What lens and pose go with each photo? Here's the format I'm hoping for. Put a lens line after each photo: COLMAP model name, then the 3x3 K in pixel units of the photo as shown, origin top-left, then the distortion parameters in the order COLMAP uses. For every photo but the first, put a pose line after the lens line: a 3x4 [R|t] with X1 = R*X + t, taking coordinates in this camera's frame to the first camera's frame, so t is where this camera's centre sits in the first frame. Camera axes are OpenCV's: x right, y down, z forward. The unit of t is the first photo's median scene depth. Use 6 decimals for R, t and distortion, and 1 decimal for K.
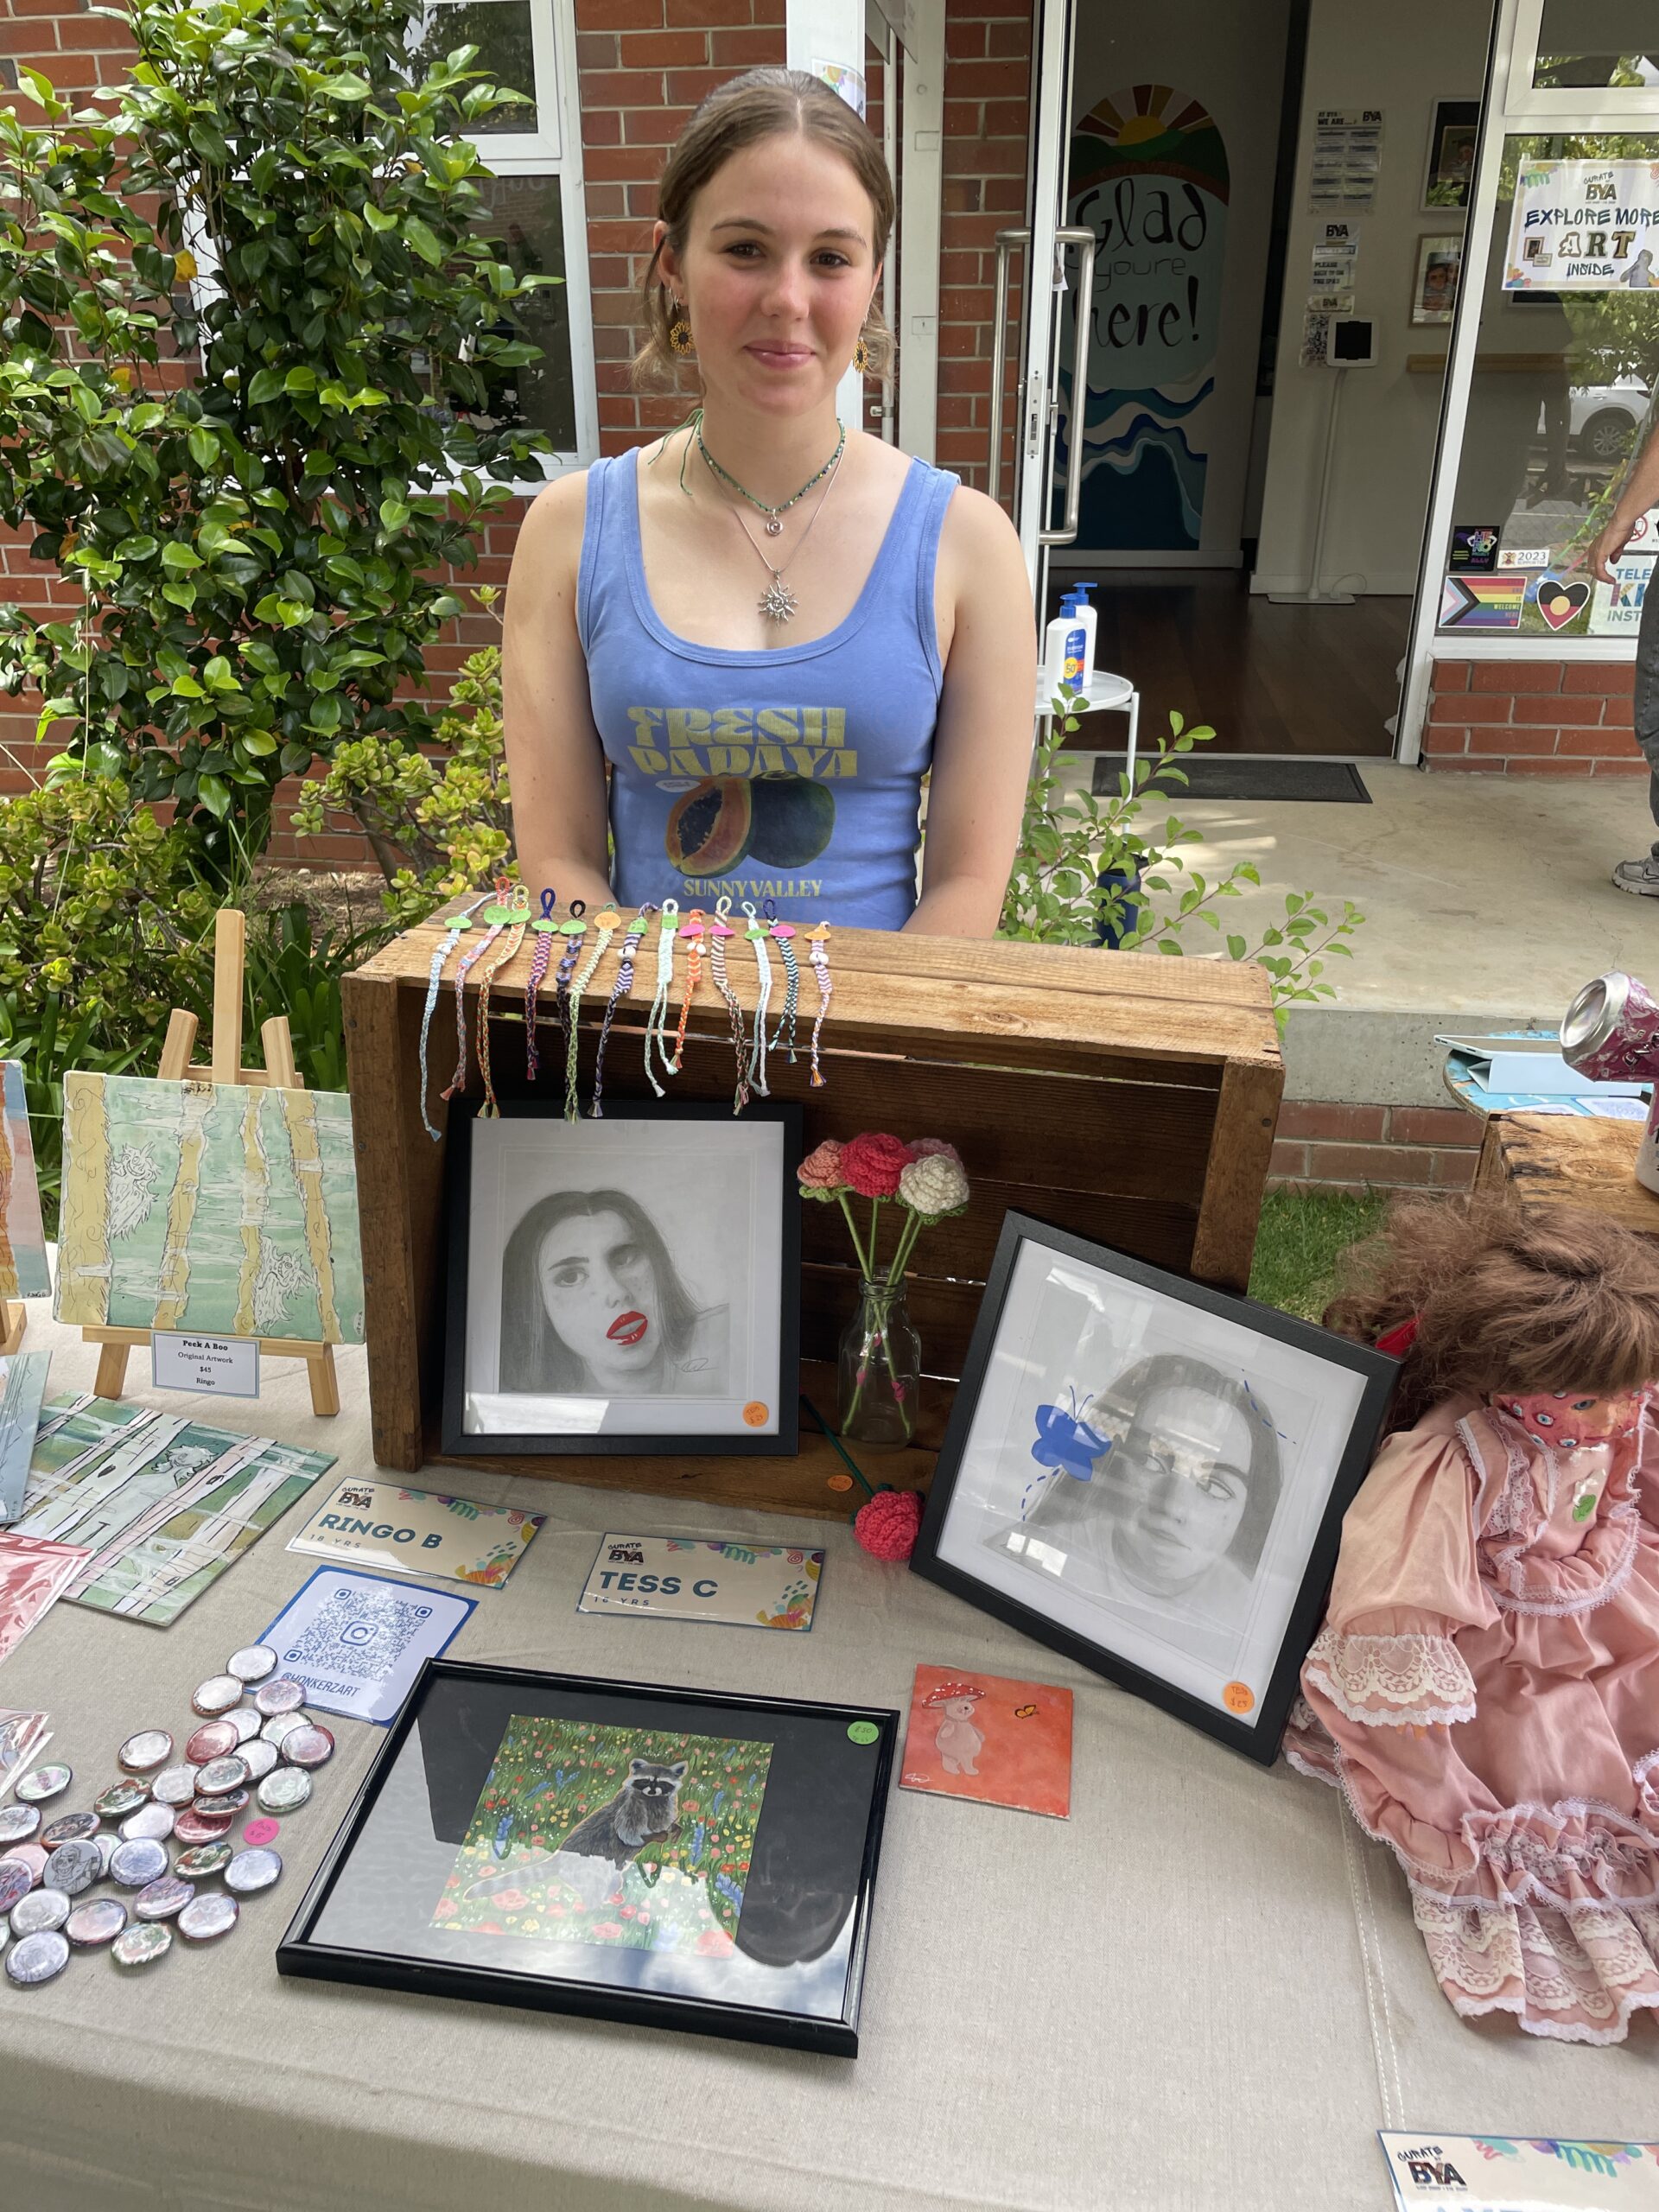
lens RADIAL K [[1656.9, 0, 829.5], [0, 1656.9, 1106.0], [0, 0, 1]] dist [0.098757, -0.154576]
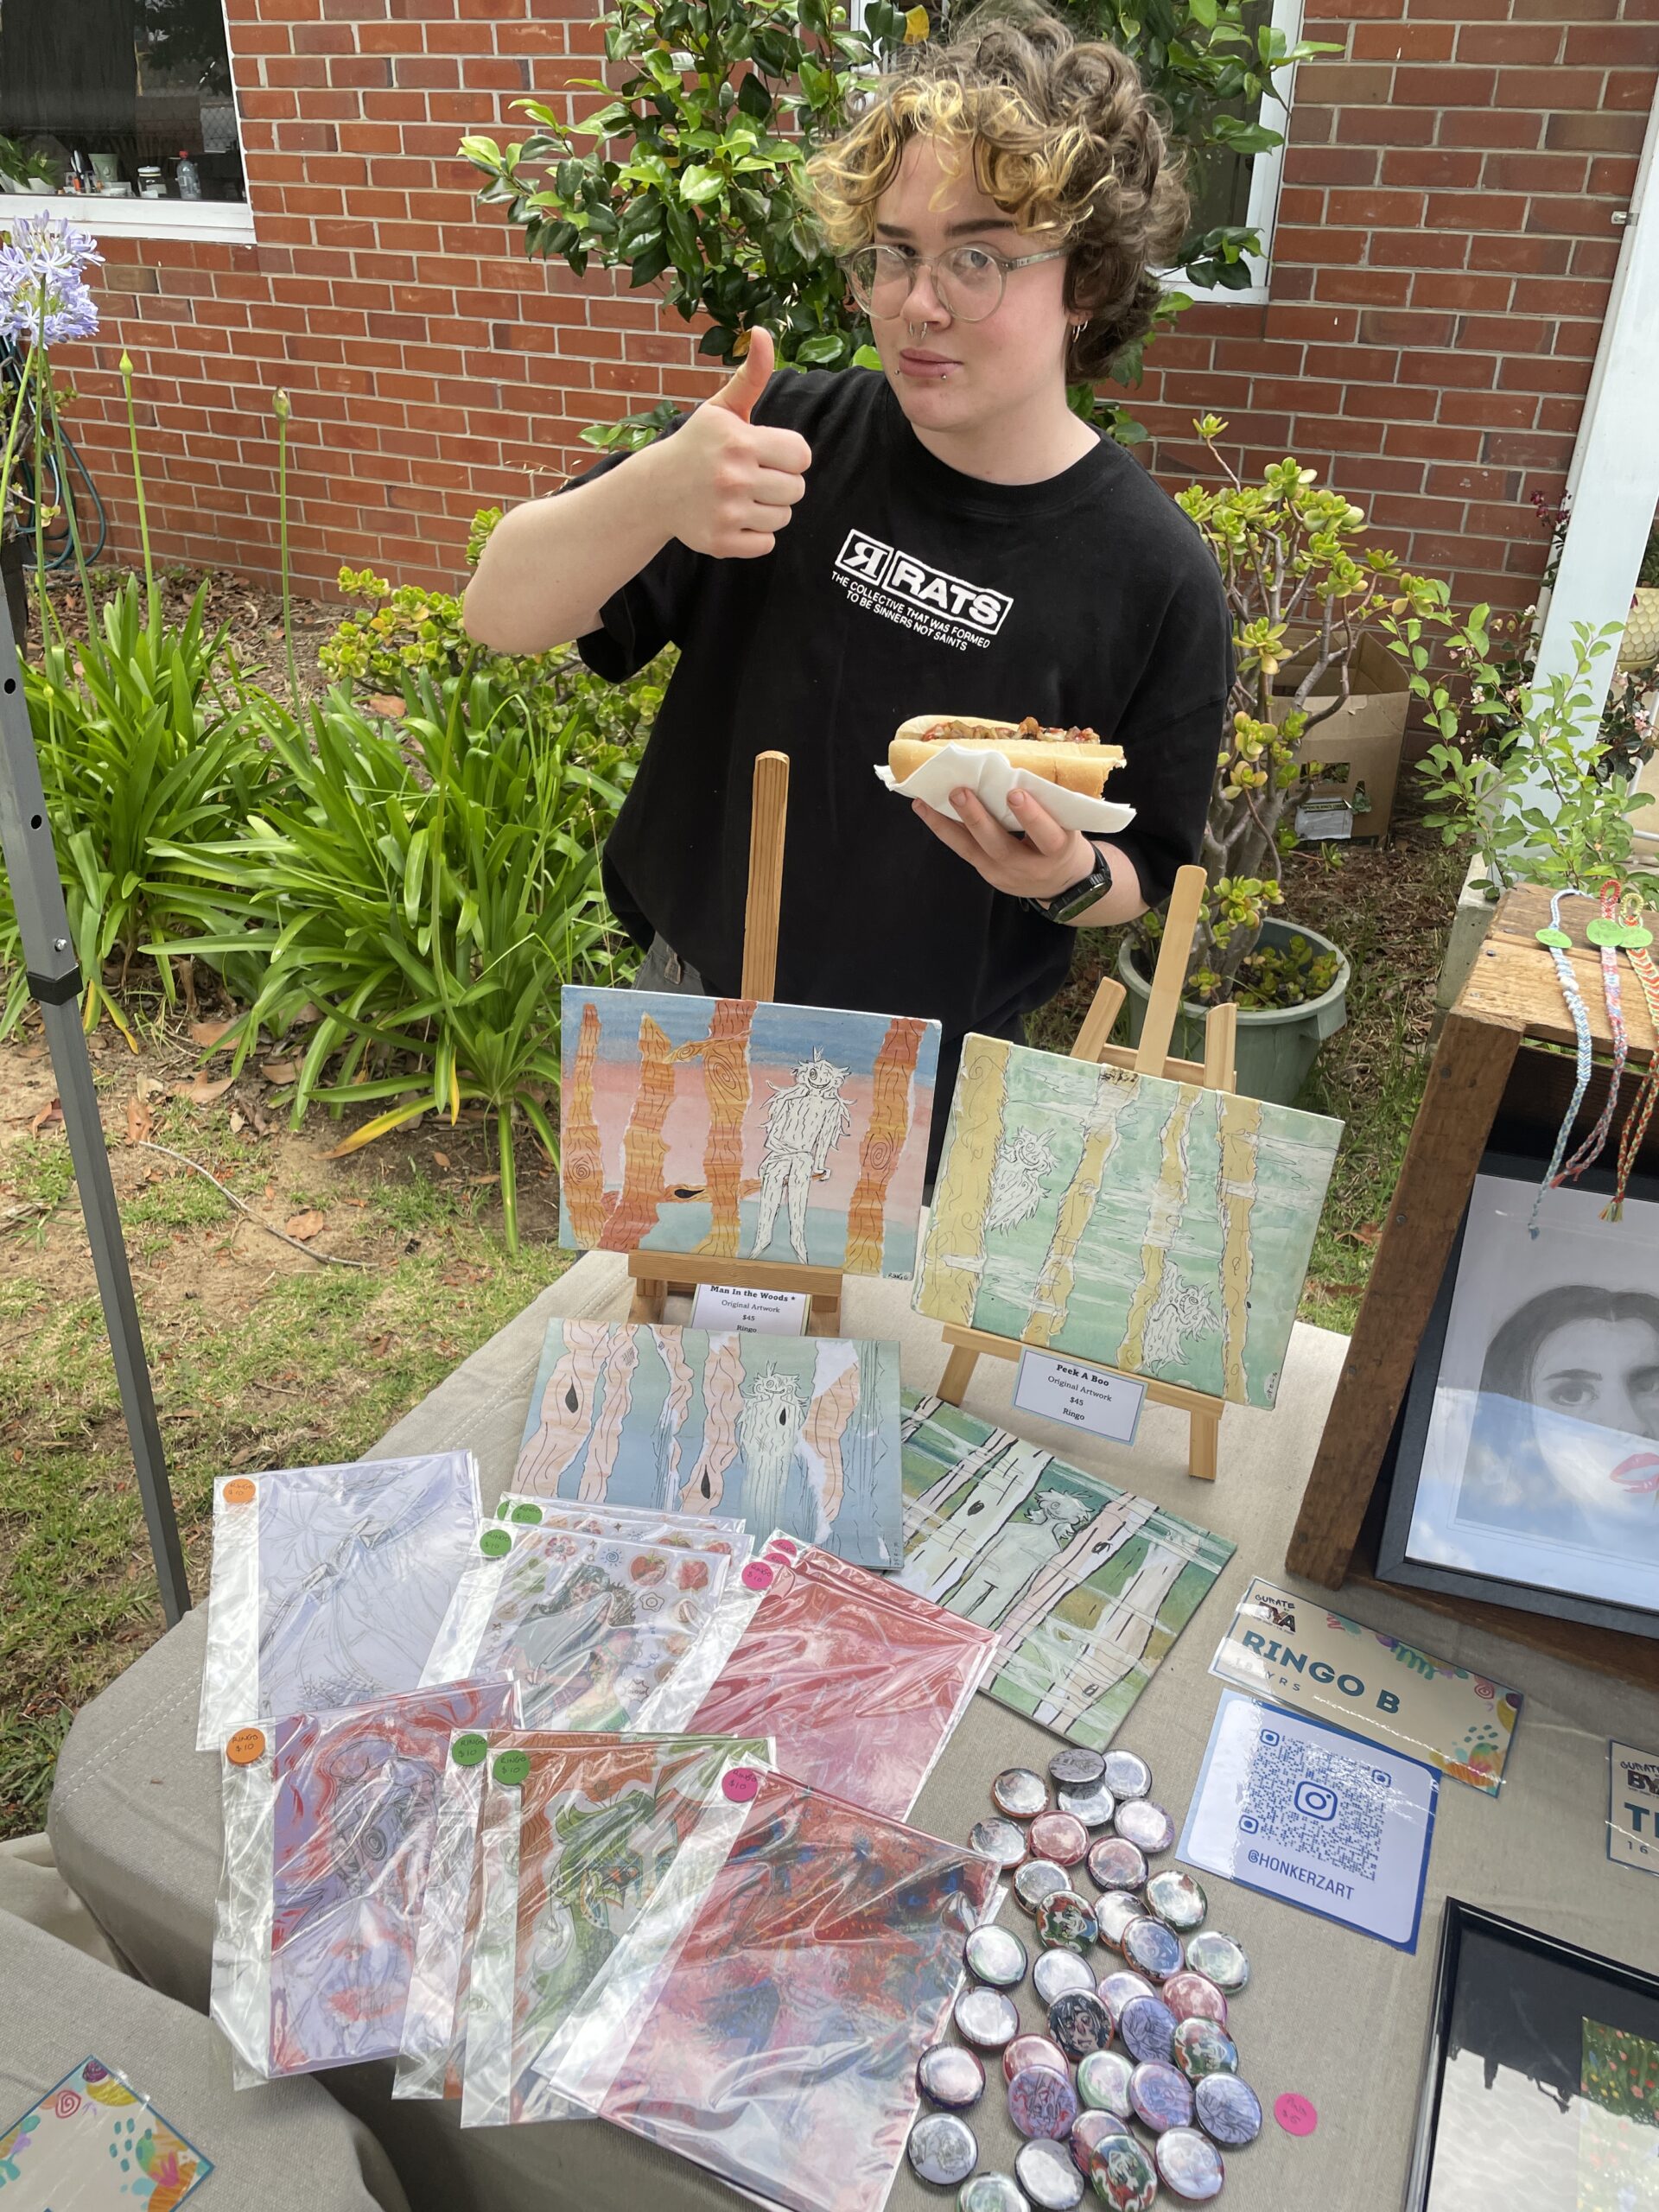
lens RADIAL K [[1656.9, 0, 829.5], [0, 1656.9, 1106.0], [0, 0, 1]] dist [0.098757, -0.154576]
pose [[0.962920, 0.157980, -0.218696, -0.340178], [-0.134324, 0.983742, 0.119199, -0.076832], [0.233971, -0.085403, 0.968485, 0.166133]]
